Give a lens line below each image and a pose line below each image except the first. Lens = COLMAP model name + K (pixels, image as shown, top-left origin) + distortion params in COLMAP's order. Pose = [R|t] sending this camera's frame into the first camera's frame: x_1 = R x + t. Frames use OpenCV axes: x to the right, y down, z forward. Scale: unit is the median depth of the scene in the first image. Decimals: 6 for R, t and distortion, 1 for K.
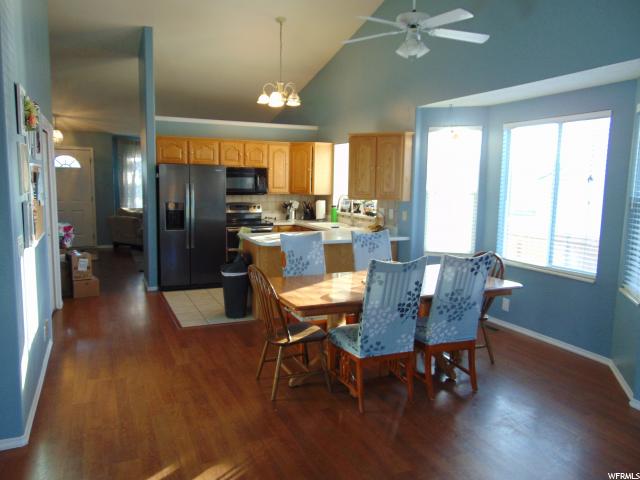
lens RADIAL K [[484.4, 0, 320.0], [0, 484.4, 240.0], [0, 0, 1]] dist [-0.047304, 0.090371]
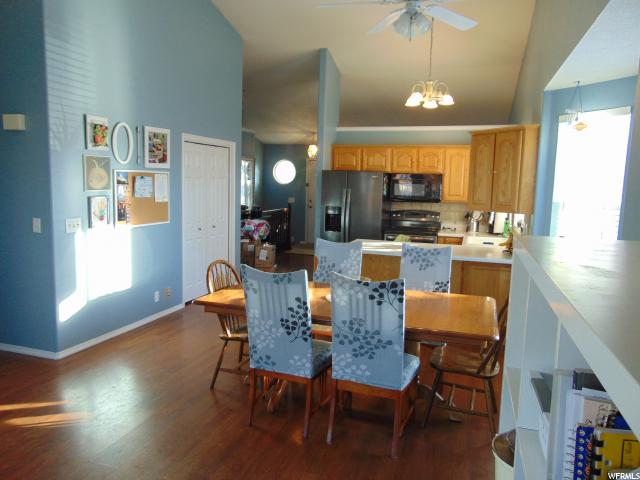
lens RADIAL K [[484.4, 0, 320.0], [0, 484.4, 240.0], [0, 0, 1]] dist [-0.047304, 0.090371]
pose [[0.725612, 0.083032, -0.683076, 0.762220], [-0.096751, 0.995142, 0.018190, -0.035667], [0.681268, 0.052890, 0.730121, 0.352779]]
